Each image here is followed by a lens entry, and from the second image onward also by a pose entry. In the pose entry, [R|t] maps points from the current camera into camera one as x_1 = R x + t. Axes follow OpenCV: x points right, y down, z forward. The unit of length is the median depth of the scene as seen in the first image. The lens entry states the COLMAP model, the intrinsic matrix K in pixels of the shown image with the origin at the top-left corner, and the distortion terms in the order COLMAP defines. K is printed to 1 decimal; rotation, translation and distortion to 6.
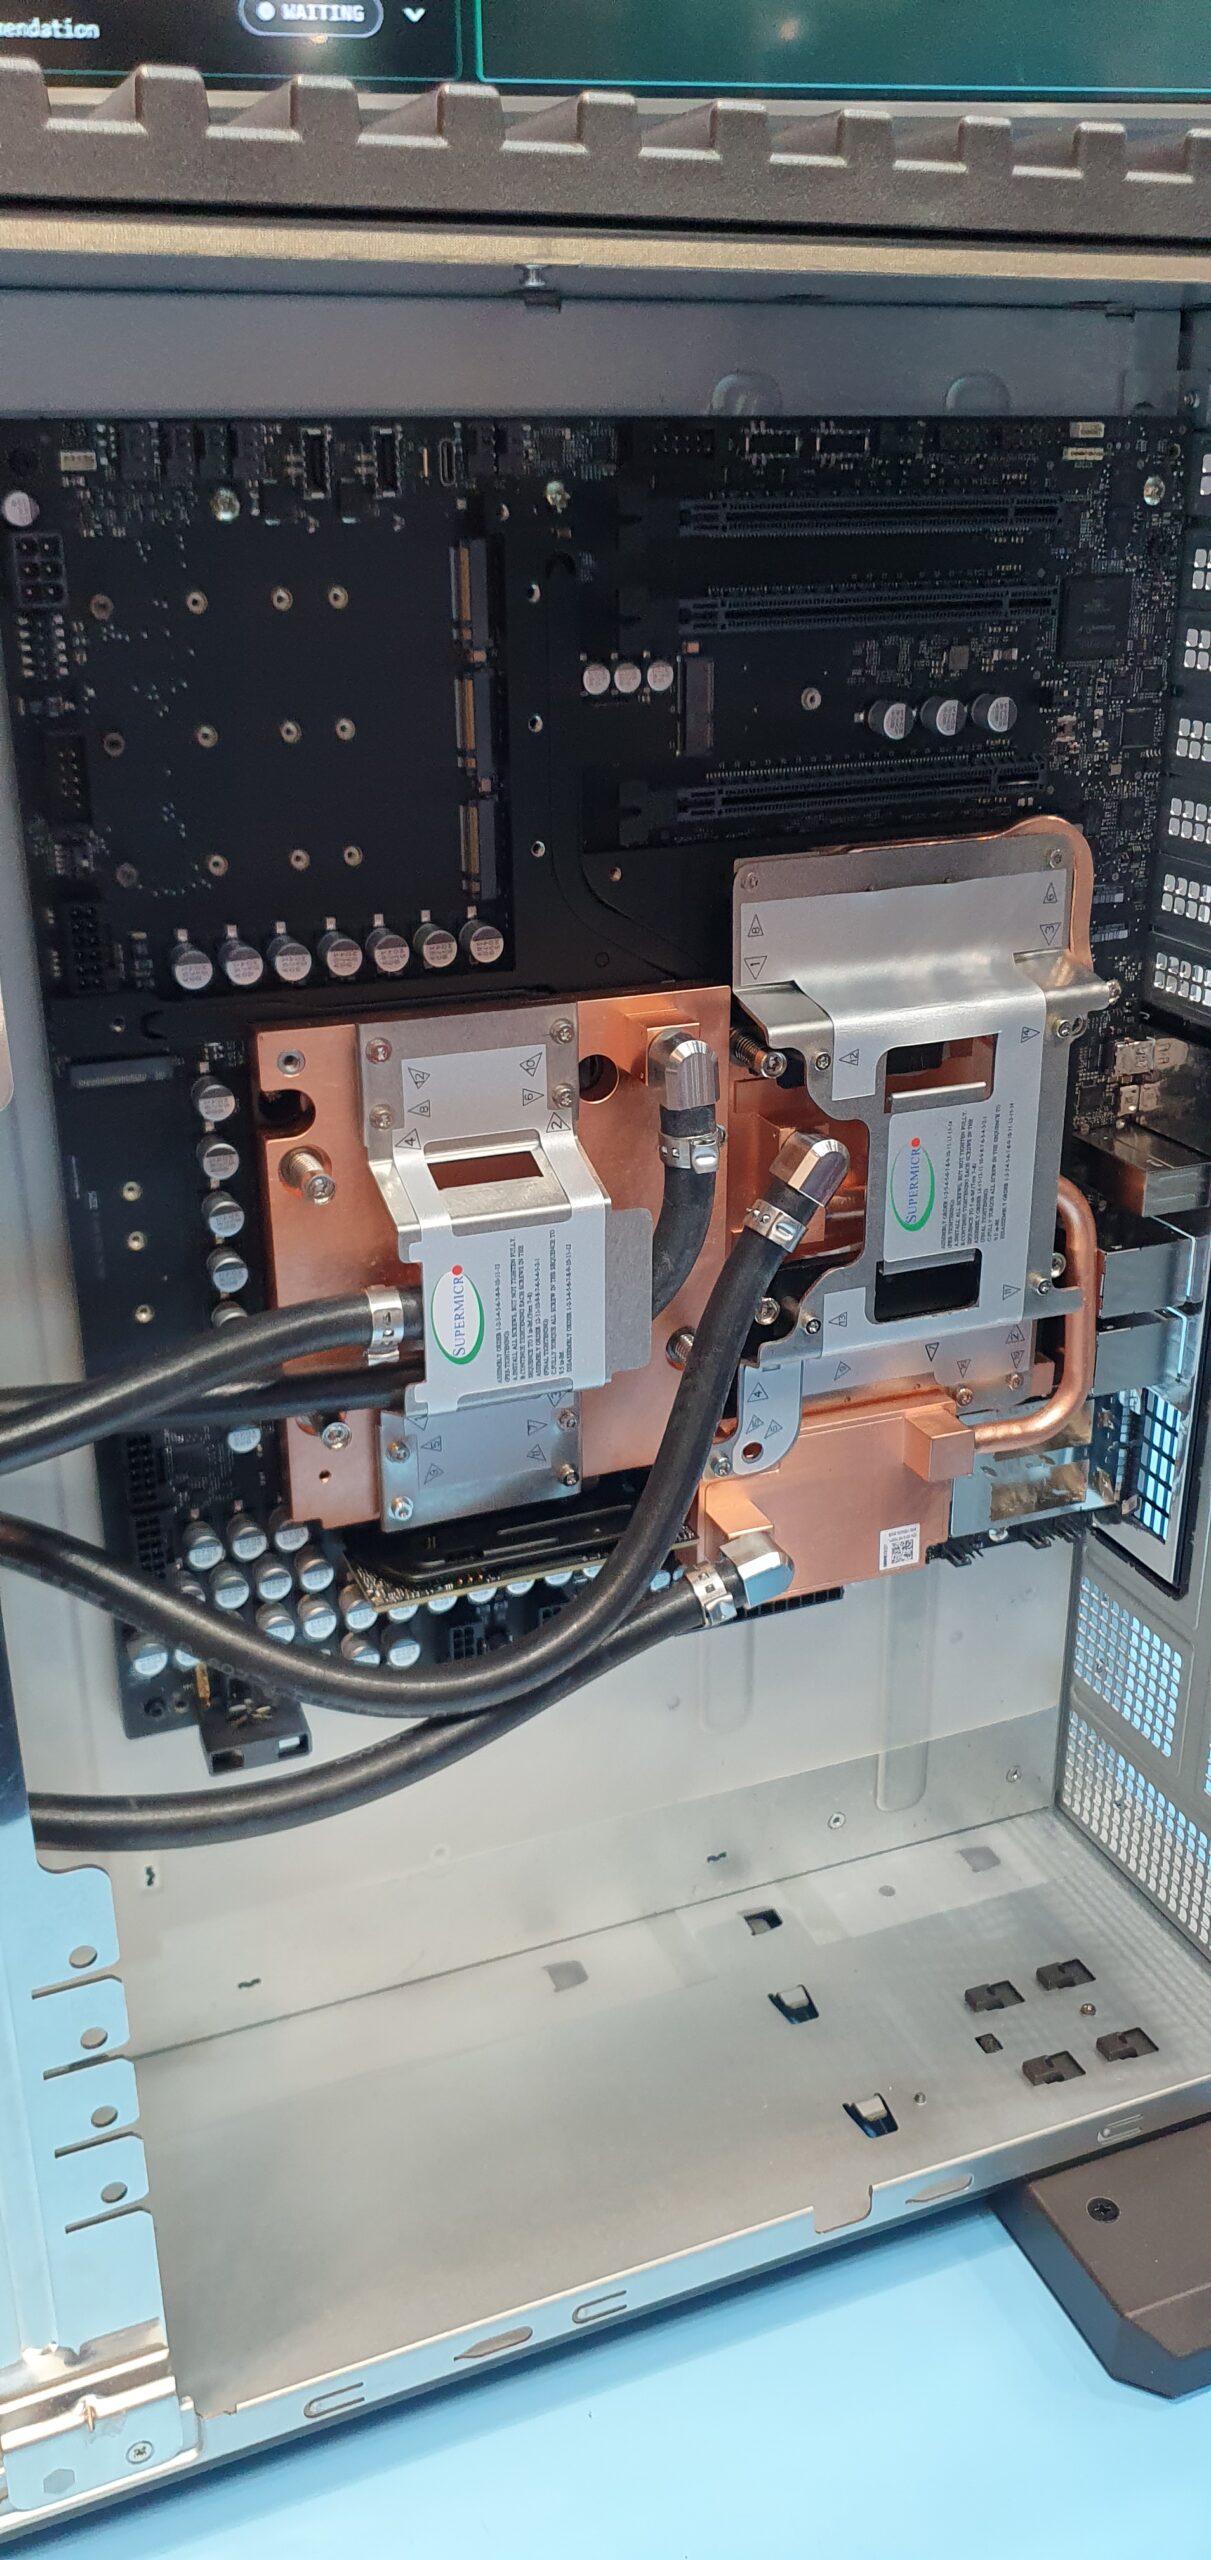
lens RADIAL K [[2136.6, 0, 665.8], [0, 2136.6, 1324.9], [0, 0, 1]] dist [0.045922, -0.097670]
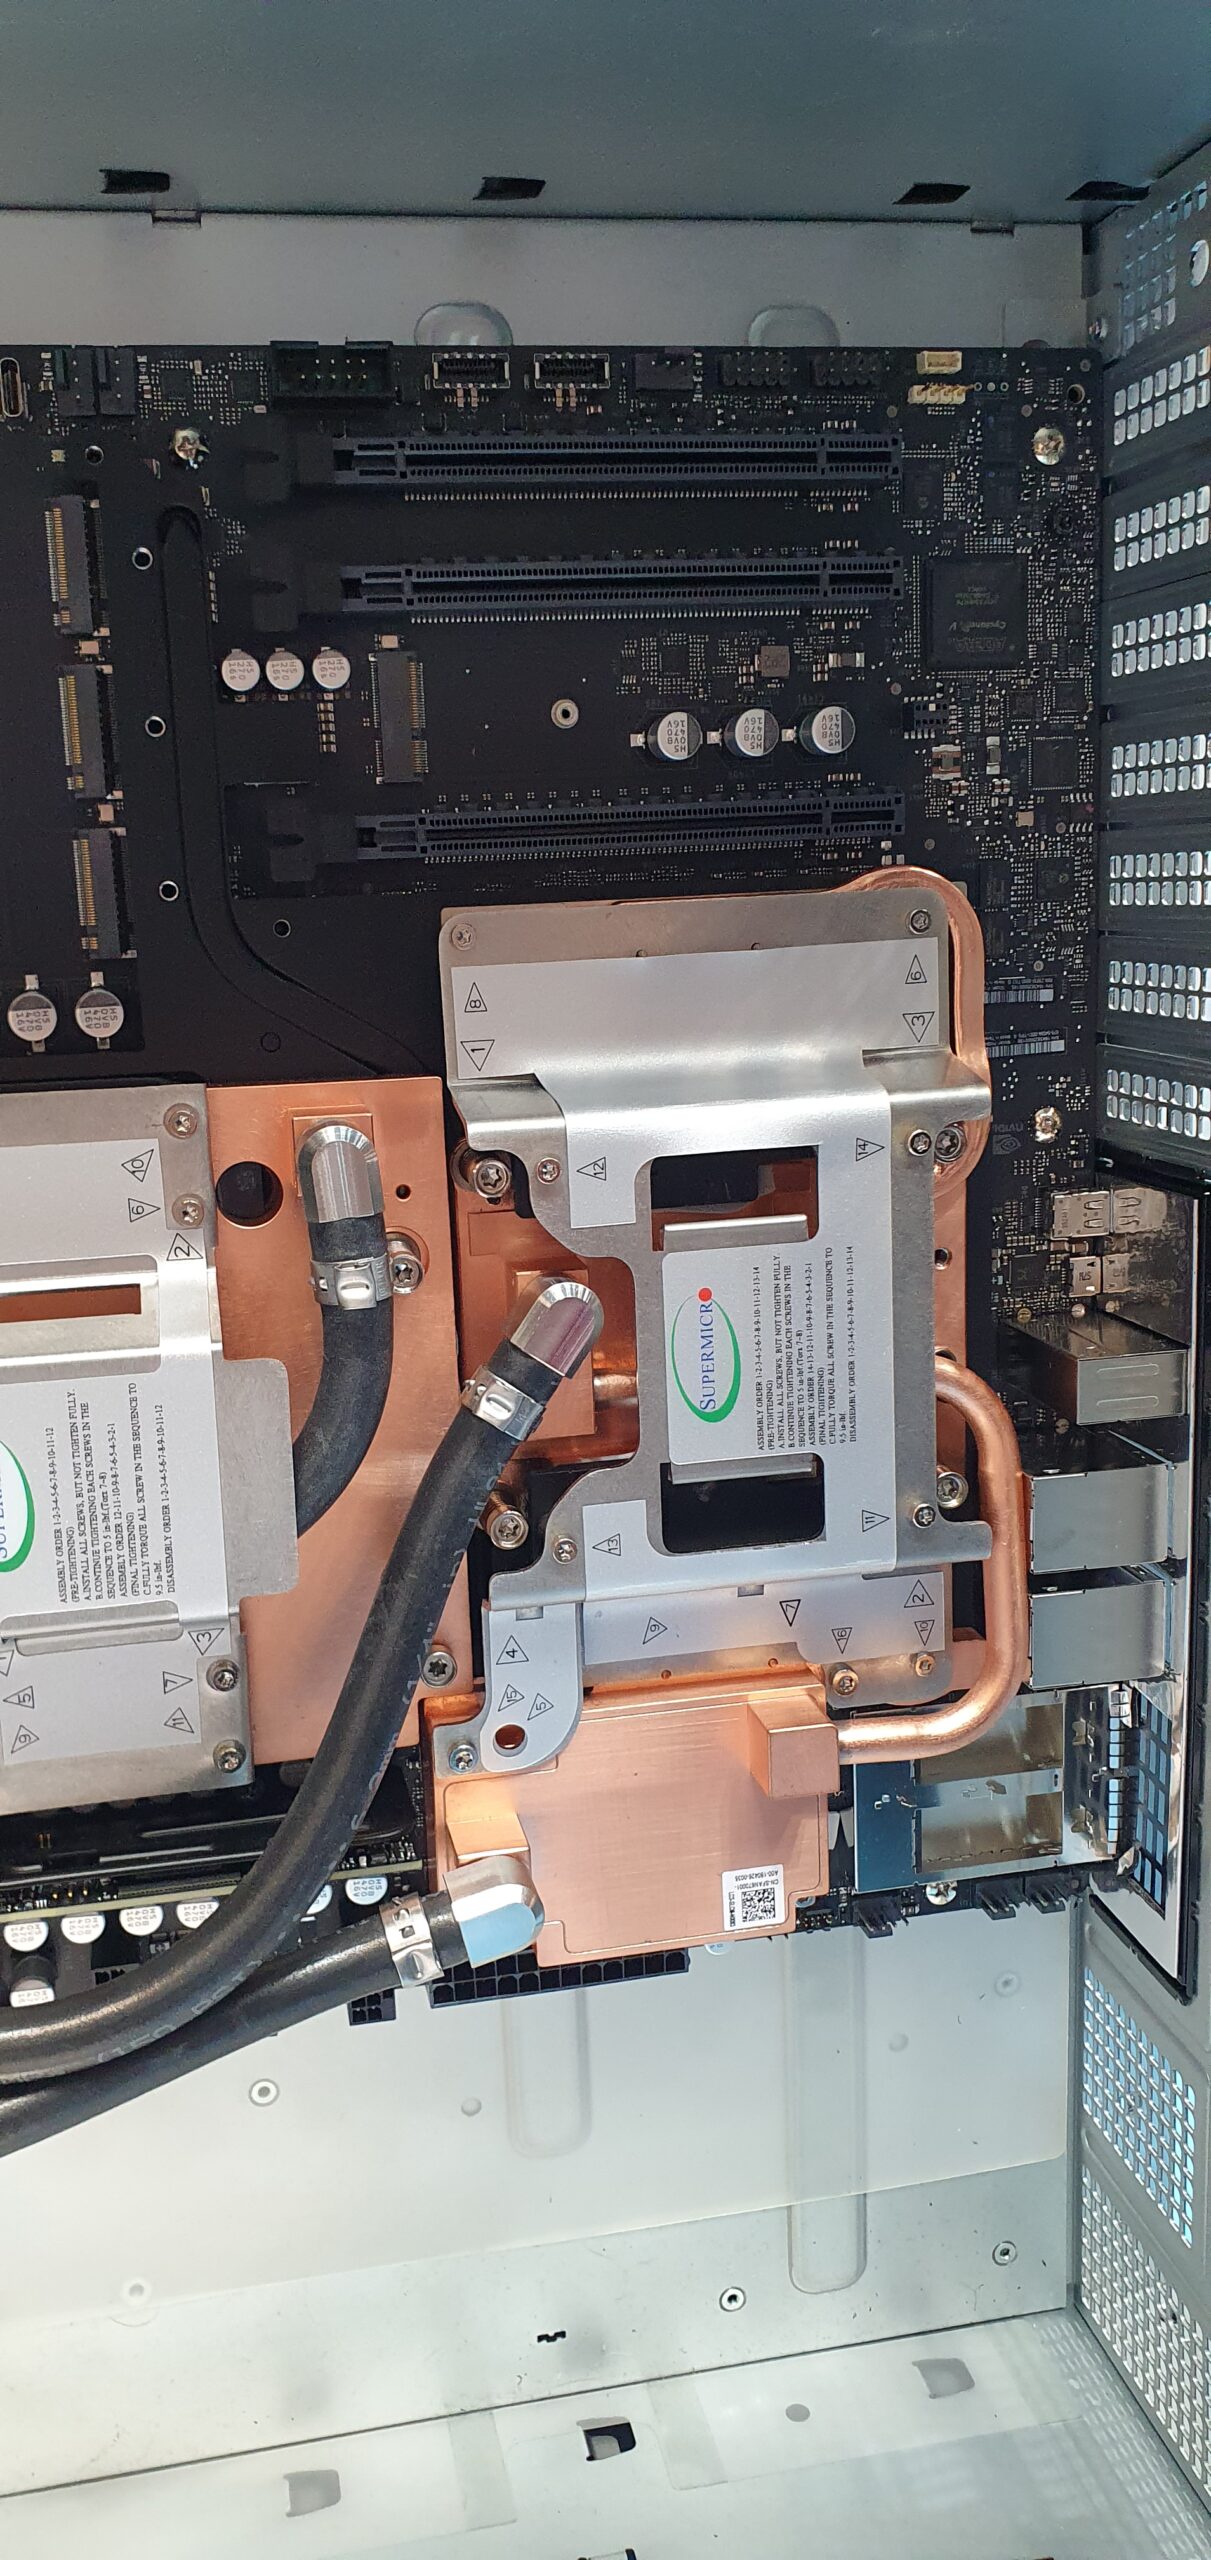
lens RADIAL K [[2047.2, 0, 571.1], [0, 2047.2, 1303.0], [0, 0, 1]] dist [0.009925, -0.025841]
pose [[0.976292, 0.000775, -0.216456, 0.222706], [-0.043404, 0.980385, -0.192253, 0.050657], [0.212061, 0.197090, 0.957176, 0.342862]]
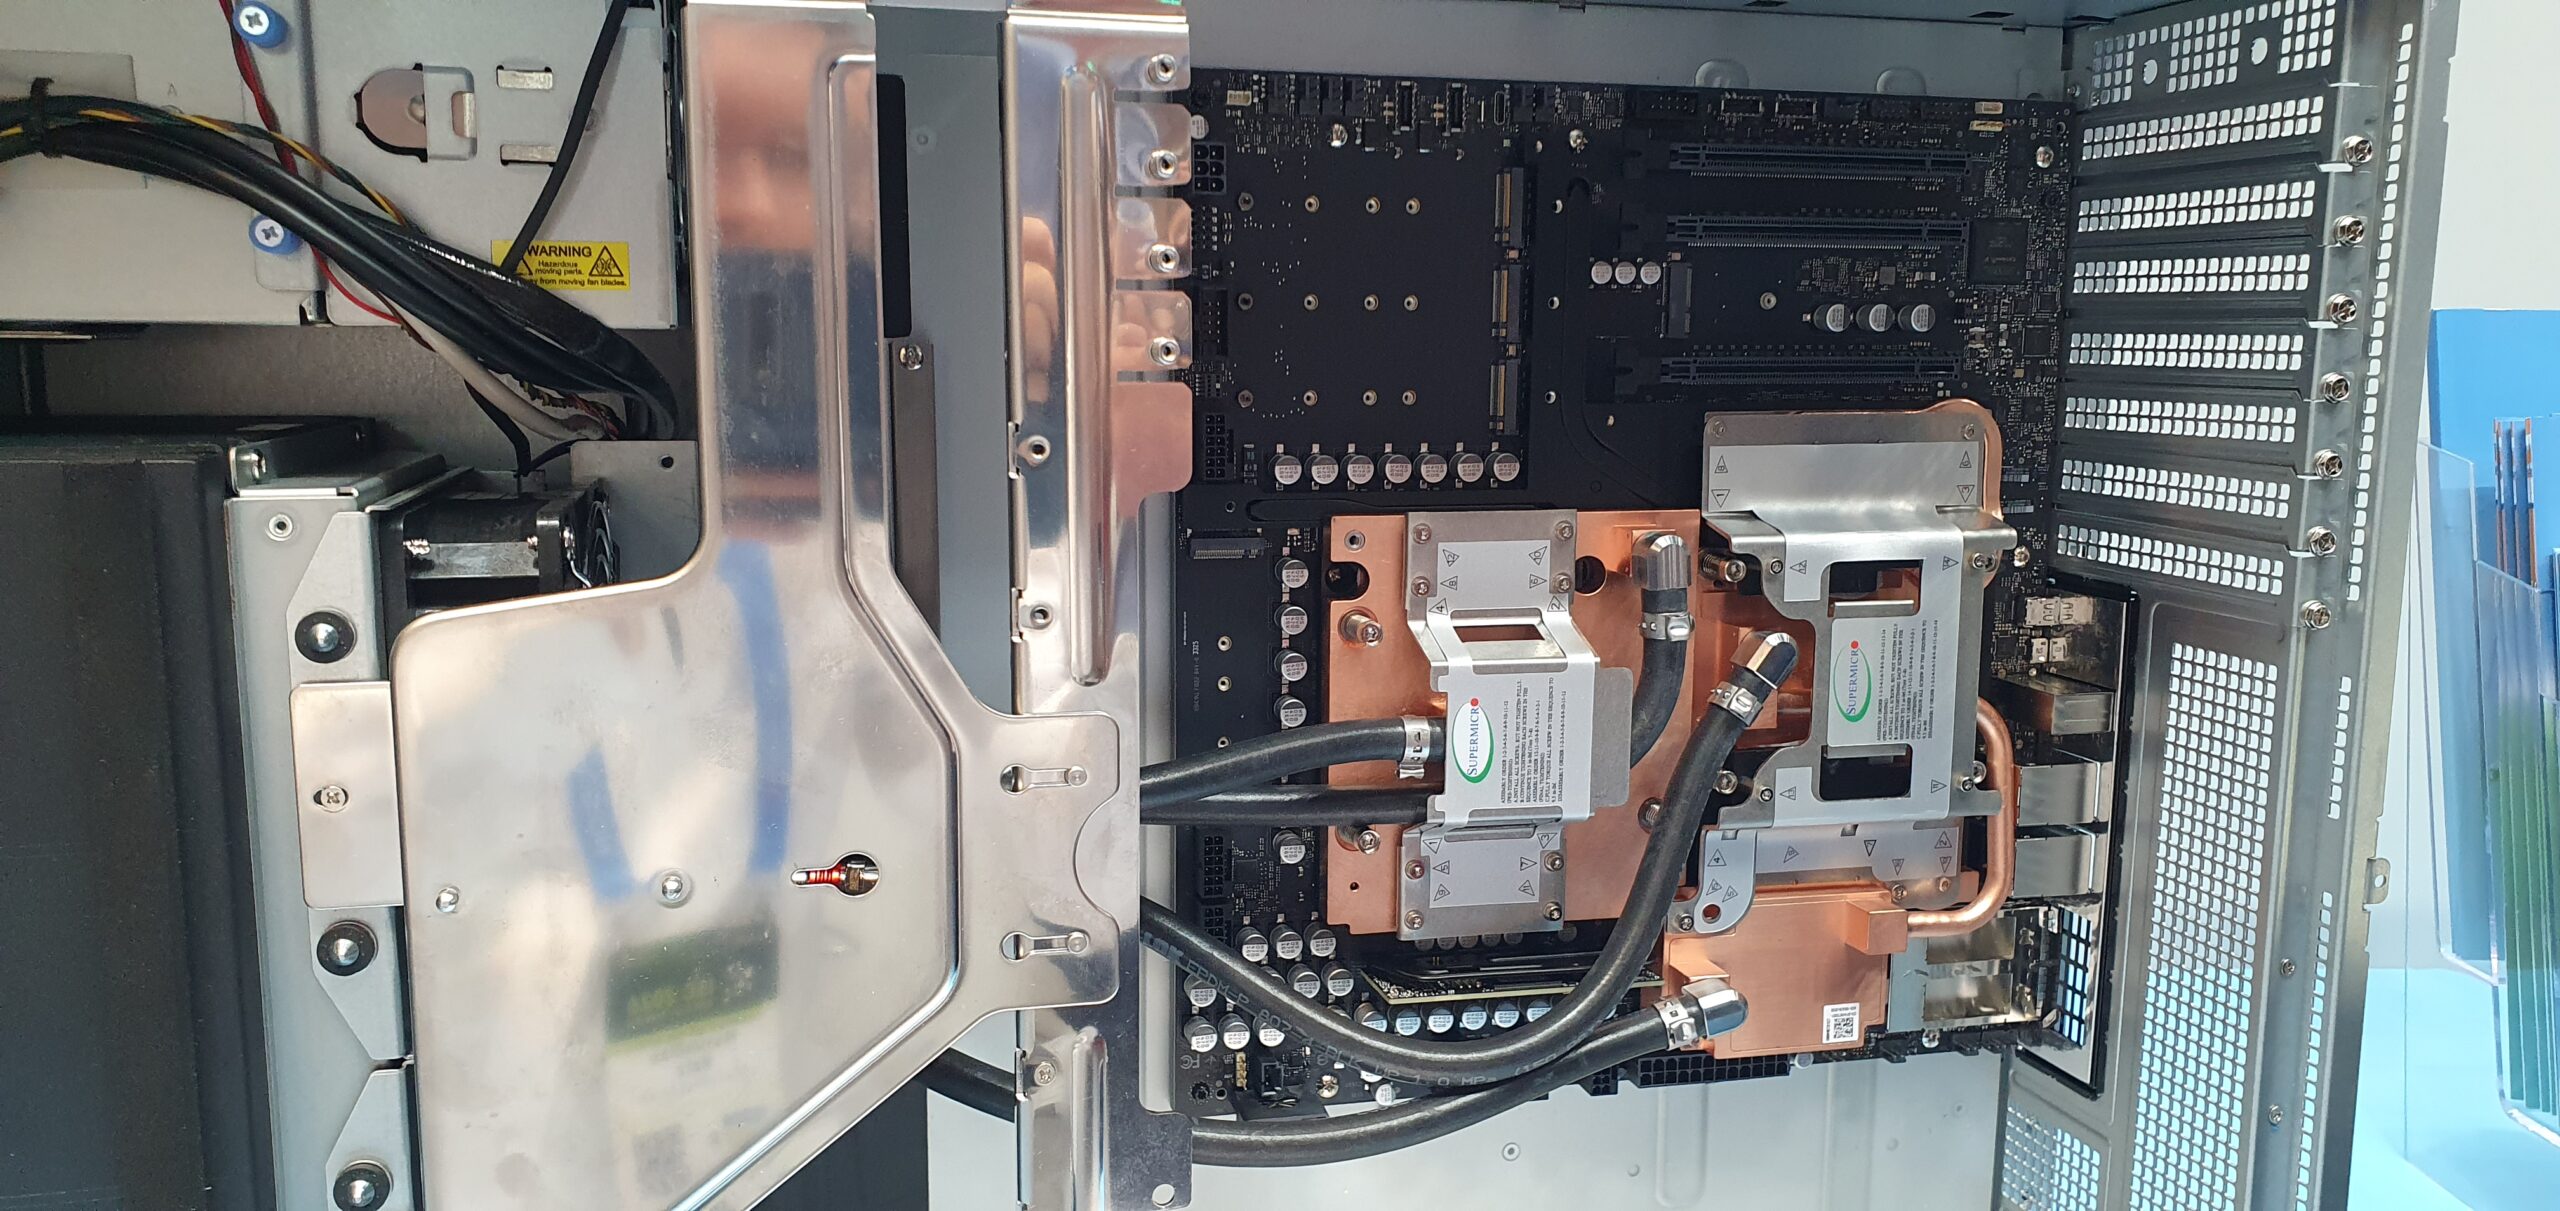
lens RADIAL K [[2047.2, 0, 1305.6], [0, 2047.2, 667.3], [0, 0, 1]] dist [0.009925, -0.025841]
pose [[0.987839, 0.028132, -0.152917, -0.011932], [-0.064791, 0.968516, -0.240374, 0.228657], [0.141340, 0.247358, 0.958560, -0.155835]]
